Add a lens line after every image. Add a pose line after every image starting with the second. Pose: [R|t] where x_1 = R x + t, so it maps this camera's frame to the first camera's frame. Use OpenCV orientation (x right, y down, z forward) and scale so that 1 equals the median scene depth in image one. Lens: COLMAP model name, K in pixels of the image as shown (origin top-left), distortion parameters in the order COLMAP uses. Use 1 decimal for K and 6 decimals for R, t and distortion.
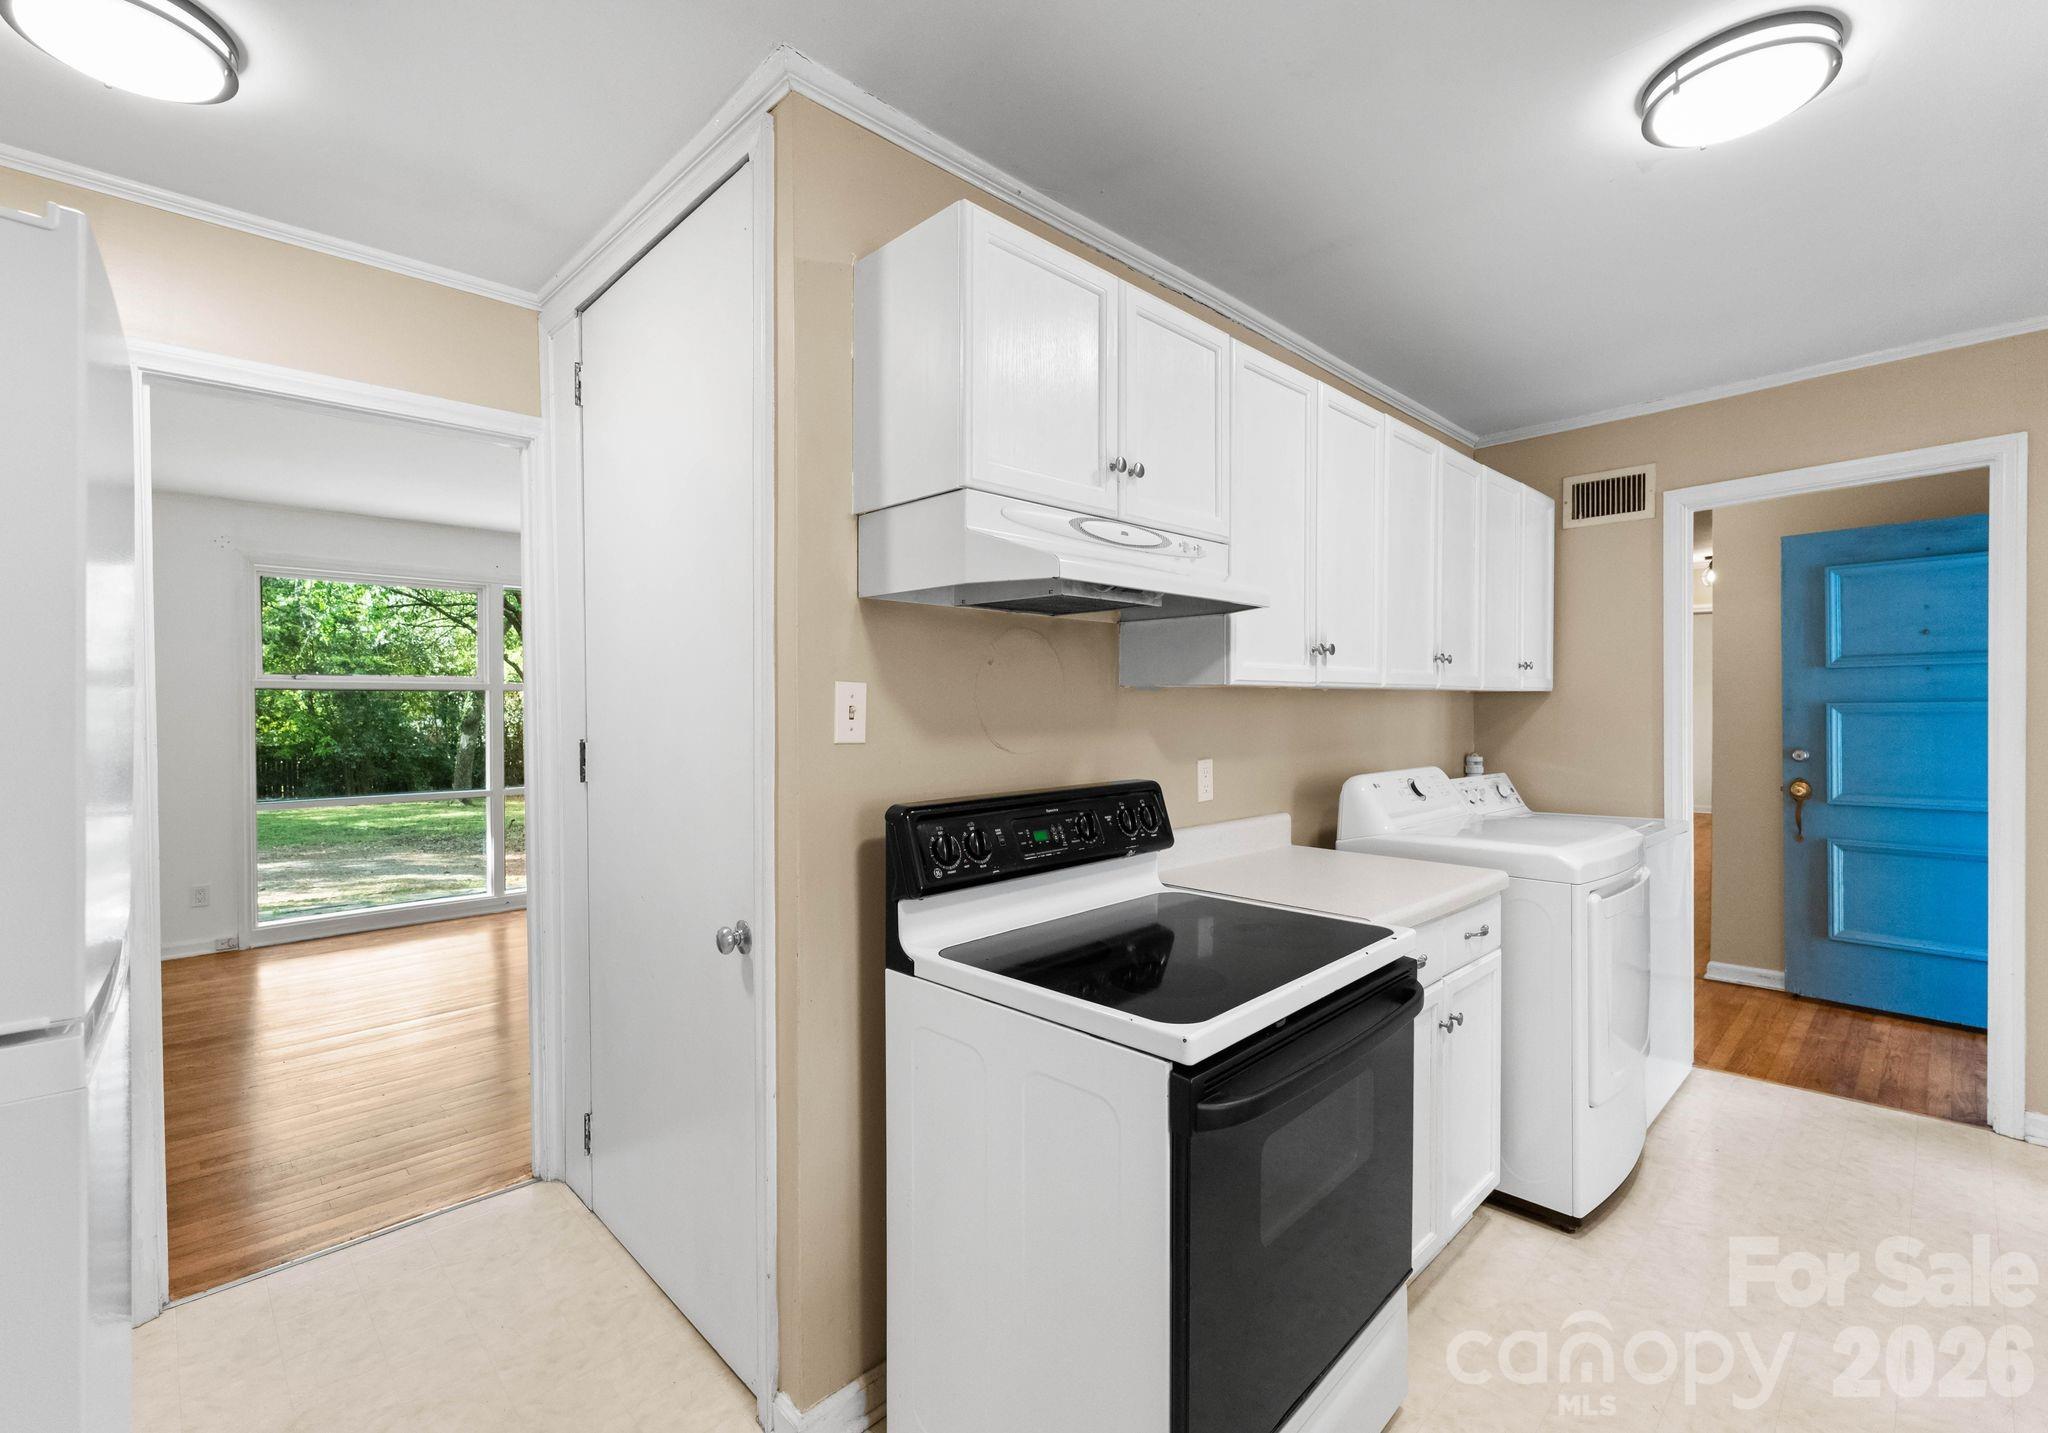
lens RADIAL K [[906.5, 0, 1021.7], [0, 906.5, 716.9], [0, 0, 1]] dist [0.004671, 0.000123]
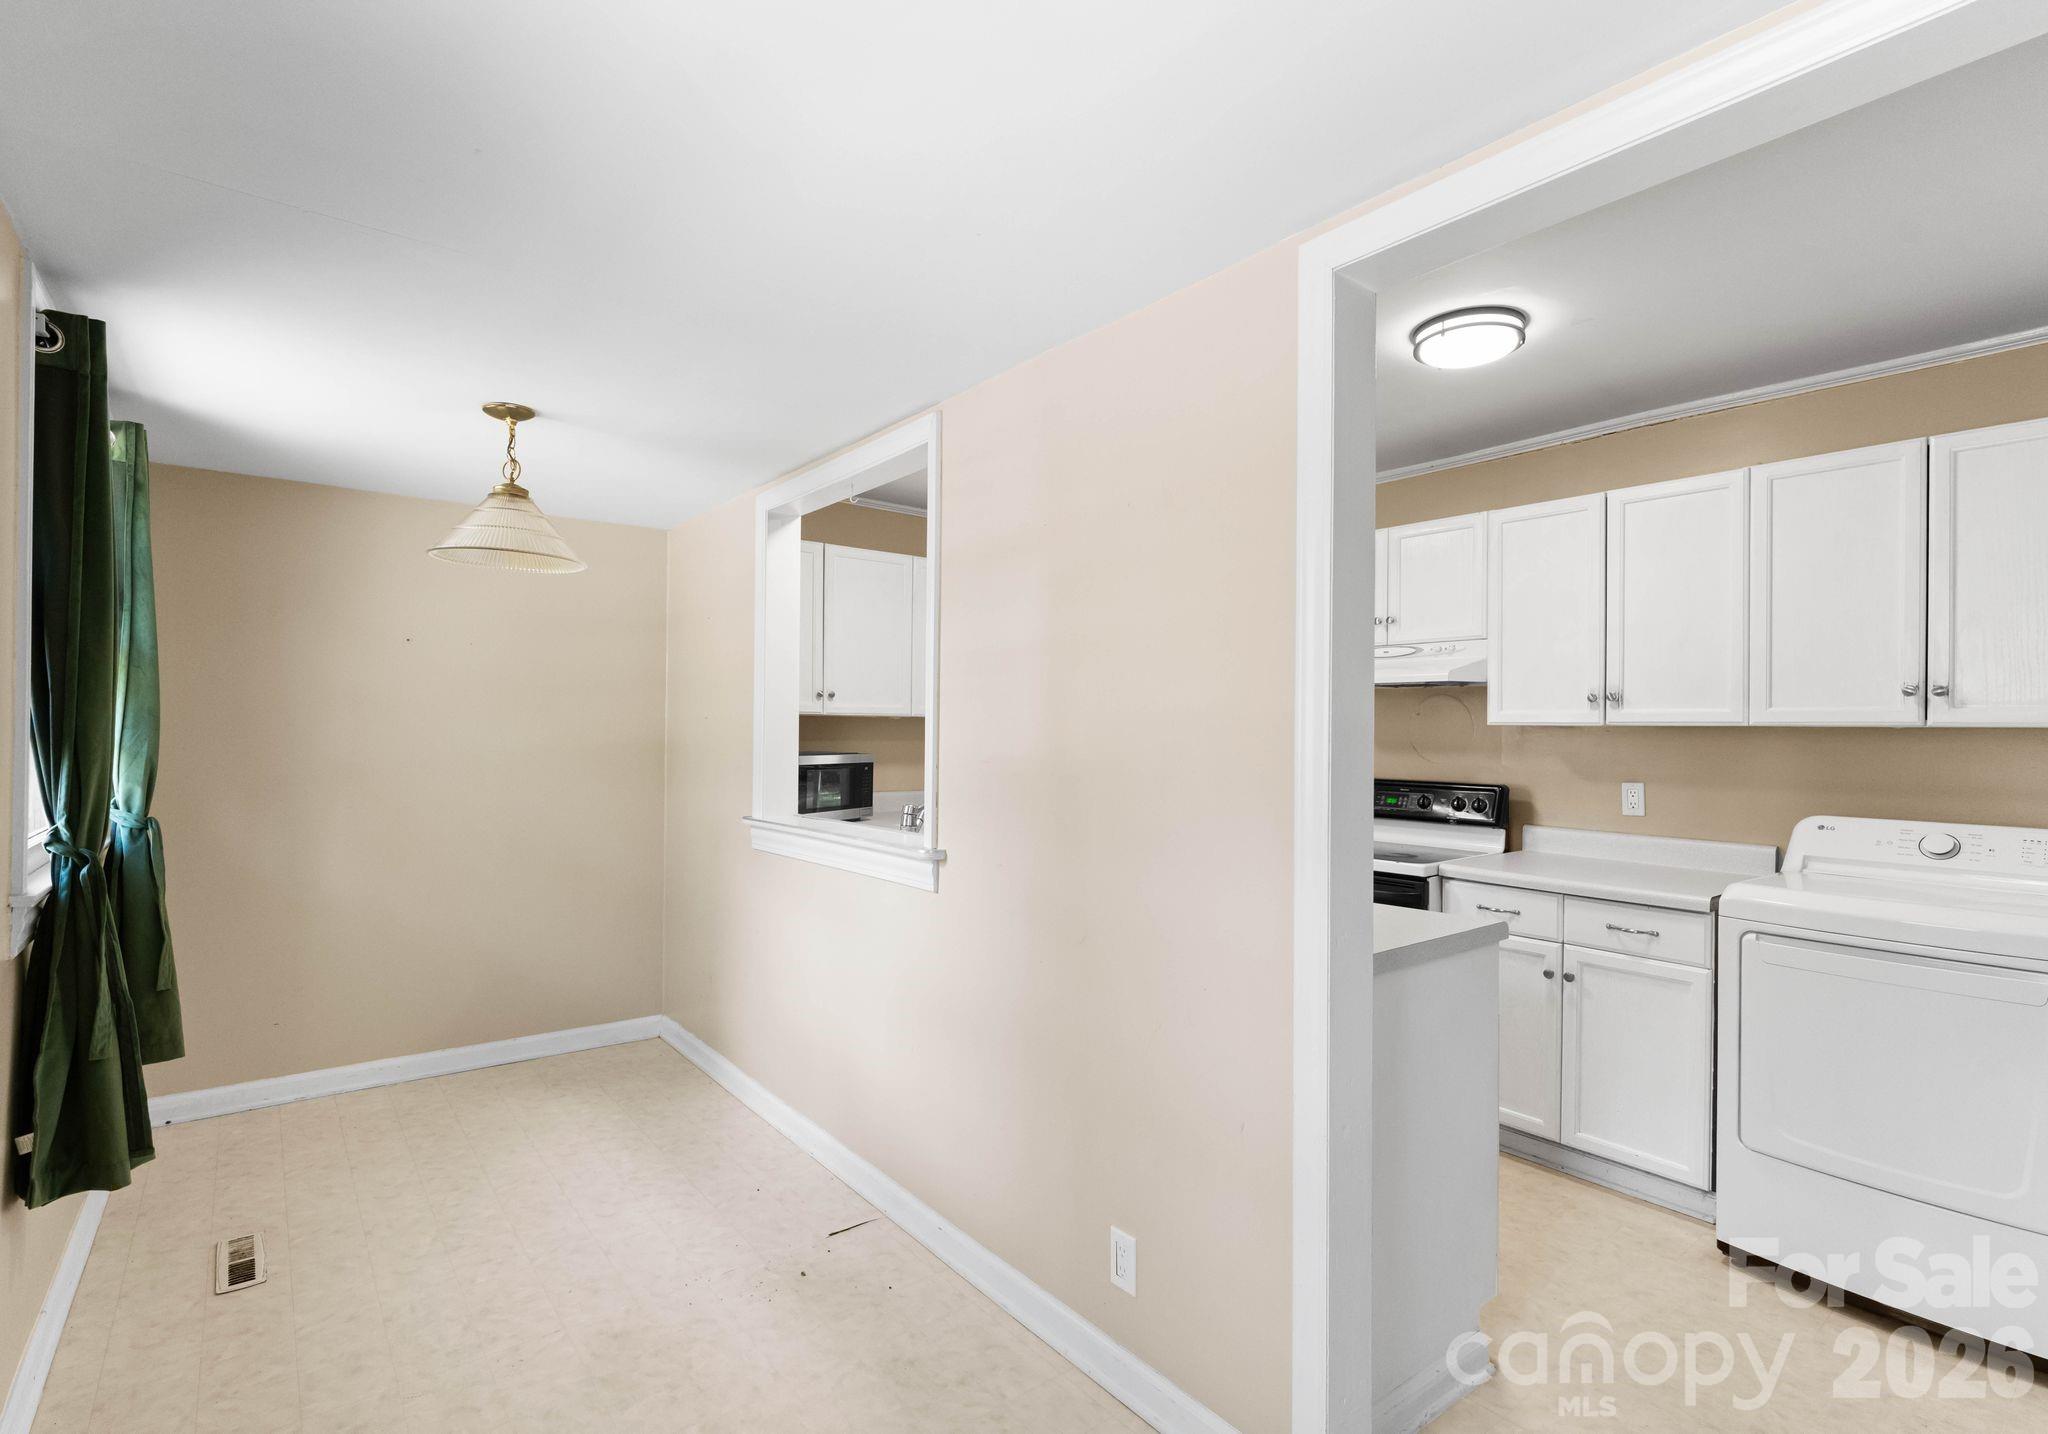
lens RADIAL K [[952.2, 0, 1023.6], [0, 952.2, 723.9], [0, 0, 1]] dist [0.002882, -0.002611]
pose [[-0.111821, -0.001737, -0.993727, 2.022253], [-0.024349, 0.999703, 0.000993, -0.019965], [0.993430, 0.024307, -0.111830, 0.371802]]
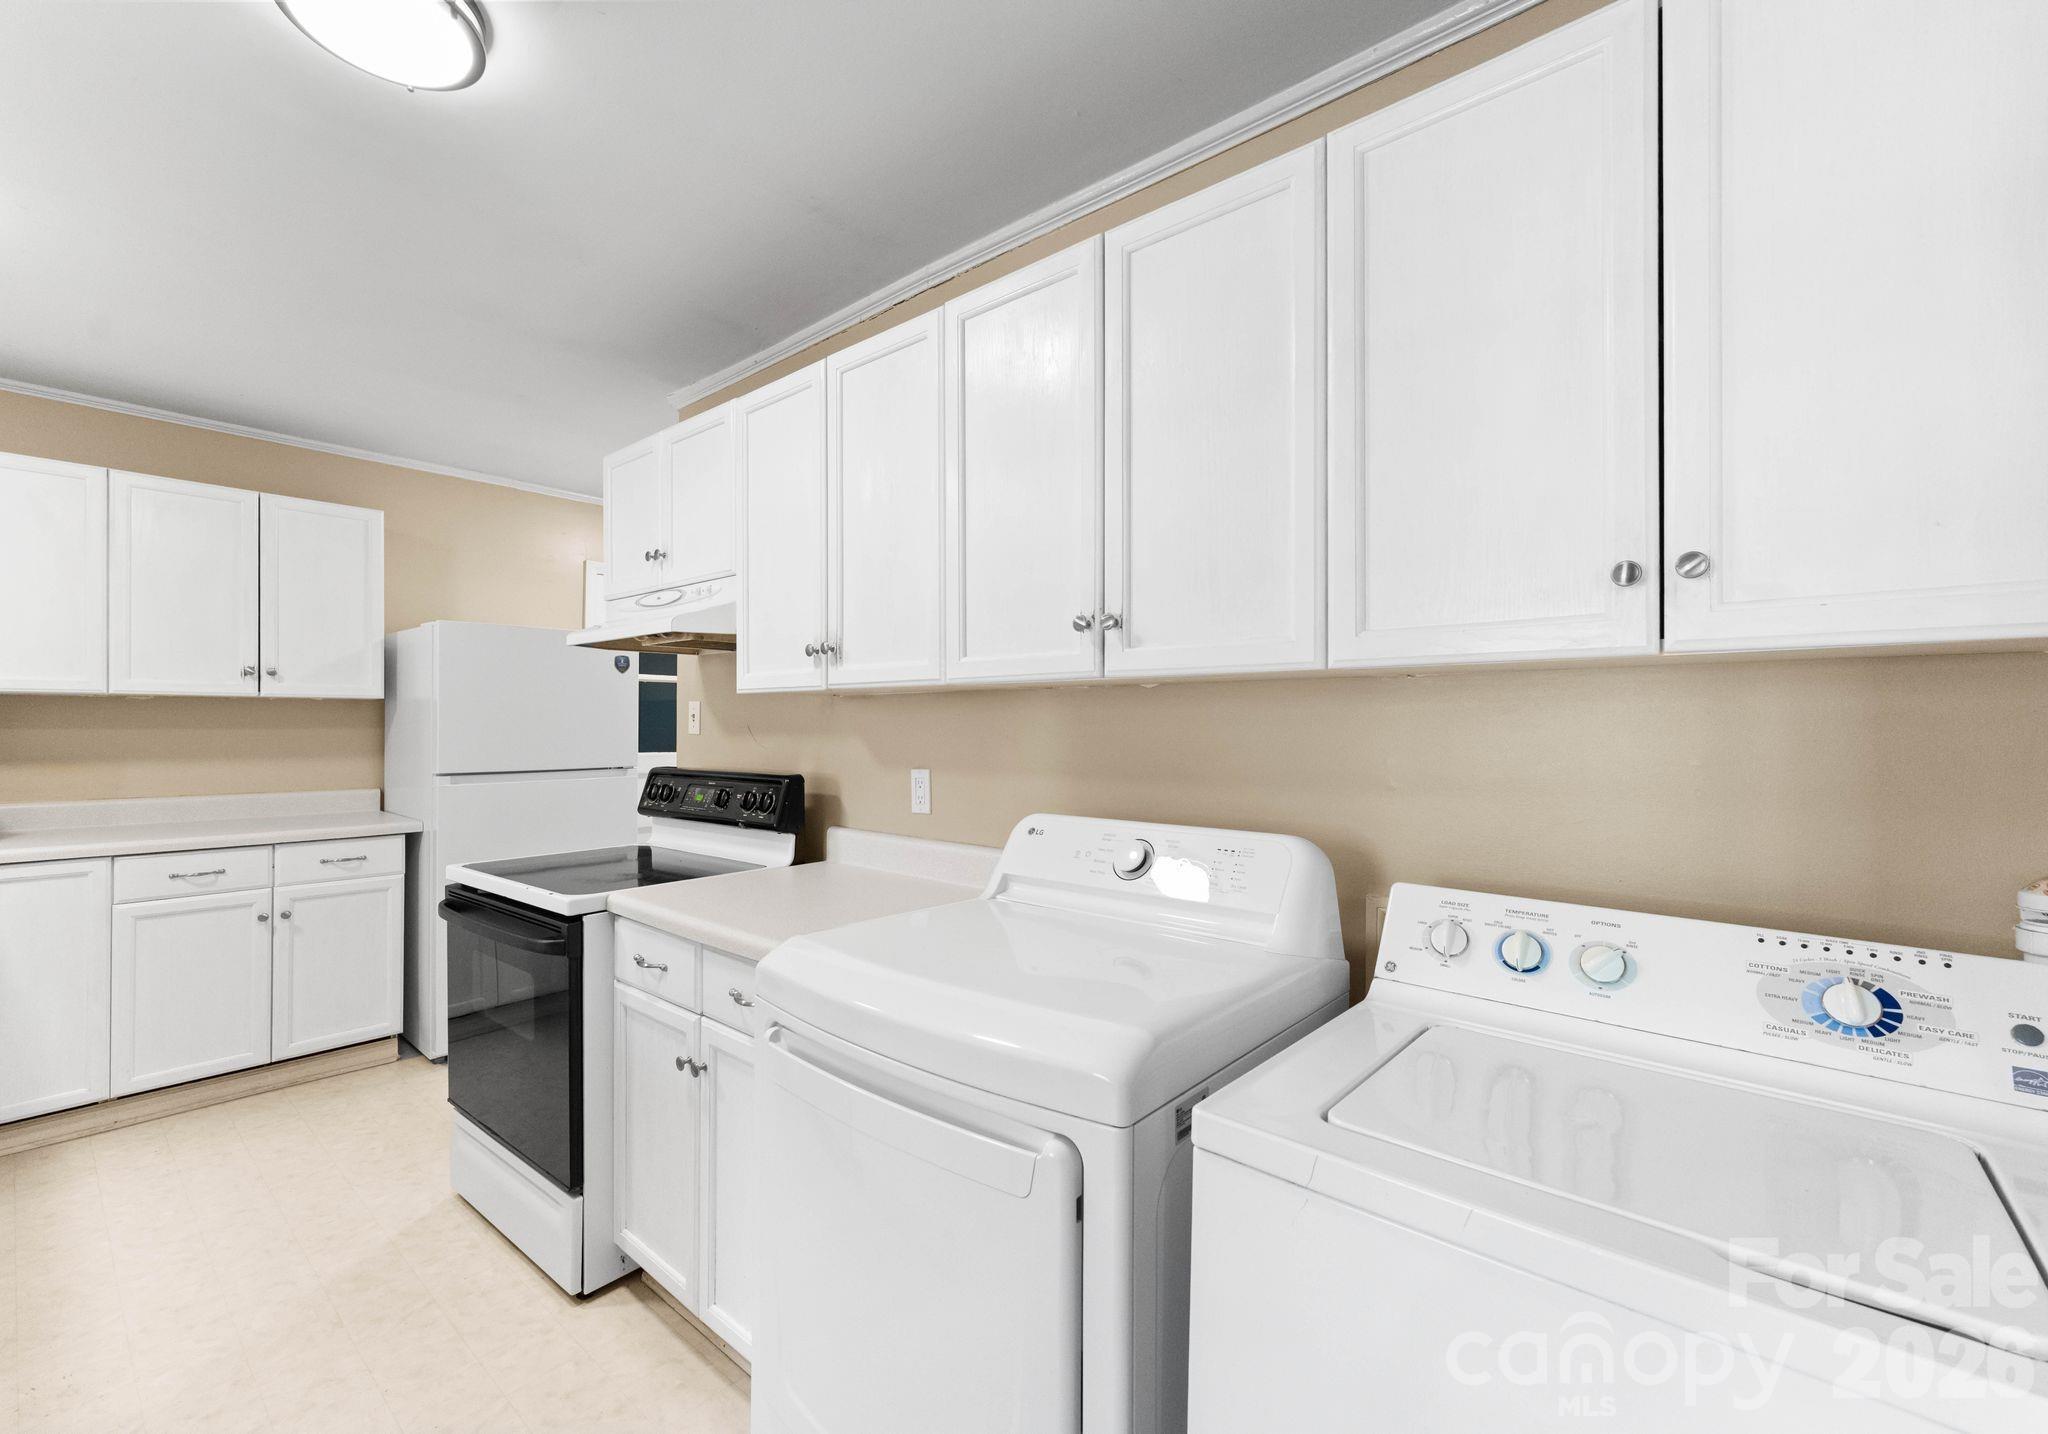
lens RADIAL K [[873.8, 0, 1017.9], [0, 873.8, 715.2], [0, 0, 1]] dist [0.002066, -0.000932]
pose [[0.083348, -0.005461, -0.996506, 1.390991], [-0.014358, 0.999875, -0.006680, -0.005574], [0.996417, 0.014865, 0.083259, 1.274717]]
